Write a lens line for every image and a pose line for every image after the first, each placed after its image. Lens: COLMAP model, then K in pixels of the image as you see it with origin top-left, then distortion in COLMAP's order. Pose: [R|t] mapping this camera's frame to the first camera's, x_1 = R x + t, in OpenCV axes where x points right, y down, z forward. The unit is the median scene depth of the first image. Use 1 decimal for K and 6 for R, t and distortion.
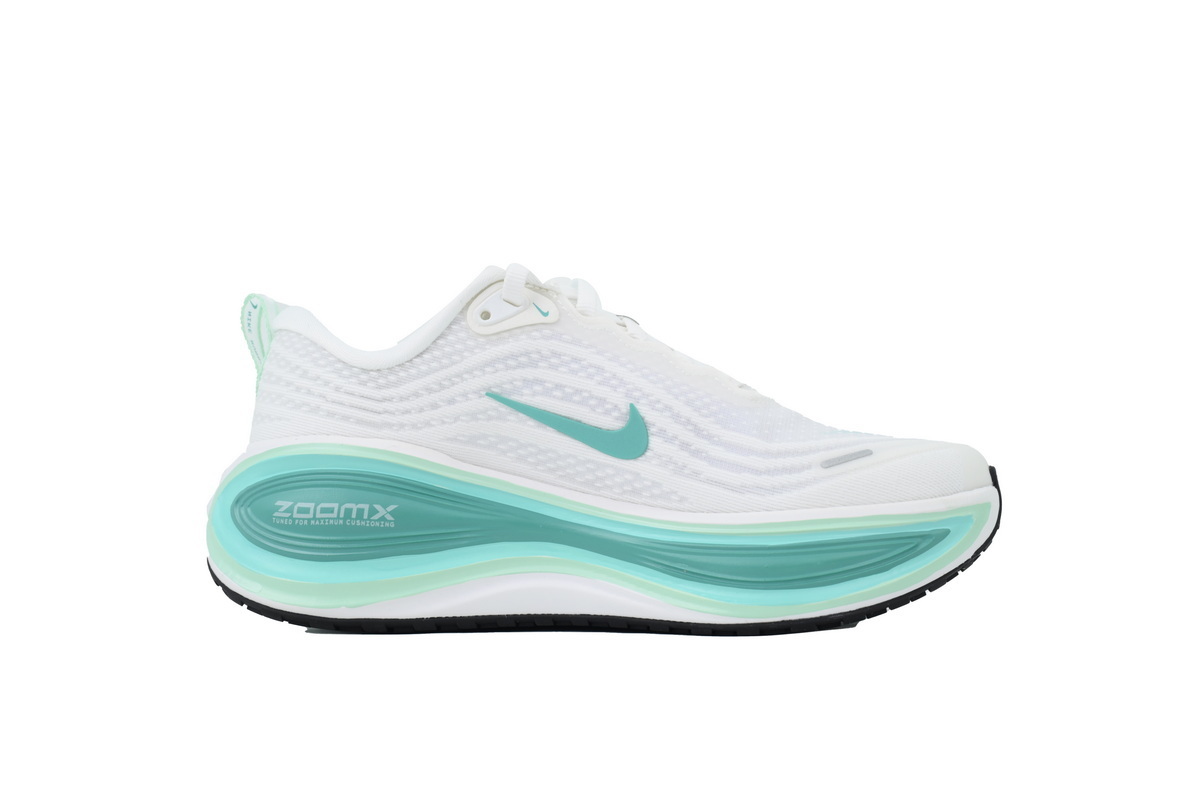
lens RADIAL K [[1136.1, 0, 597.5], [0, 1136.1, 405.1], [0, 0, 1]] dist [0.001110, 0.000000]
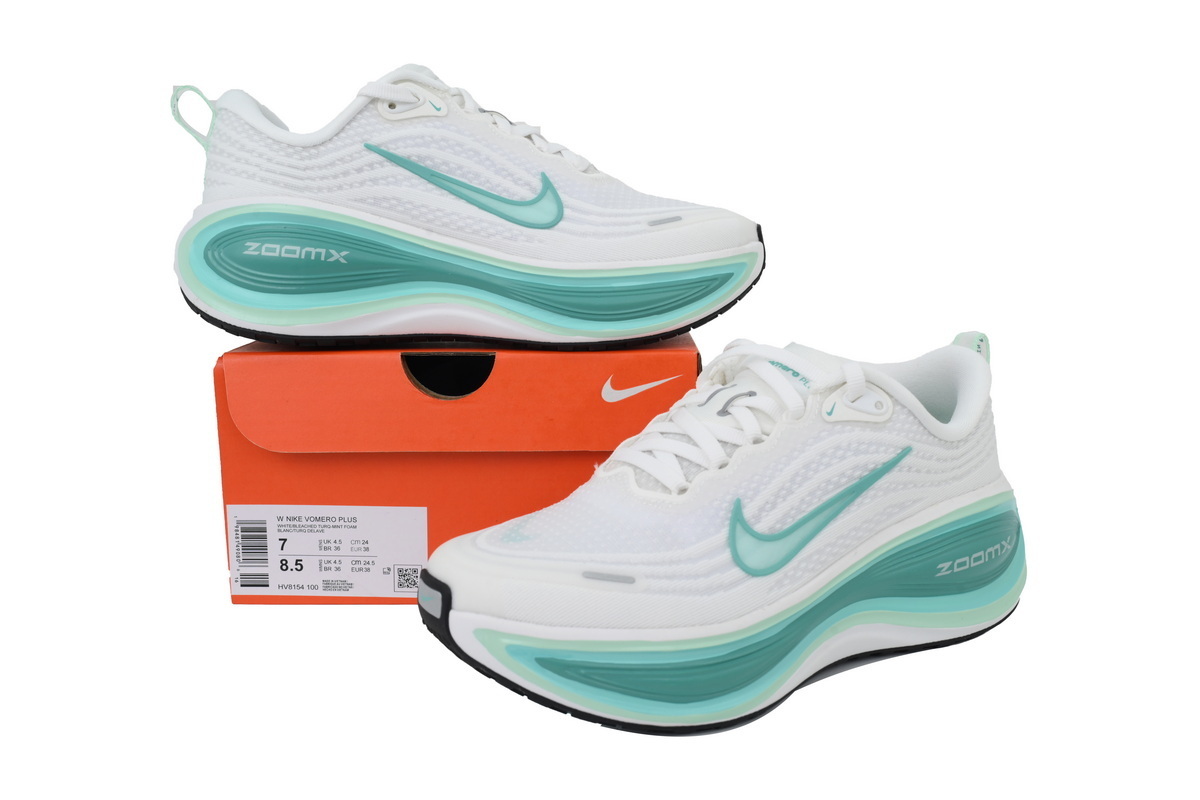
lens RADIAL K [[1136.1, 0, 592.3], [0, 1136.1, 399.9], [0, 0, 1]] dist [0.001110, 0.000000]
pose [[0.994247, -0.010718, 0.106572, -0.008018], [-0.012347, 0.976879, 0.213436, -0.027610], [-0.106395, -0.213524, 0.971127, -0.333284]]
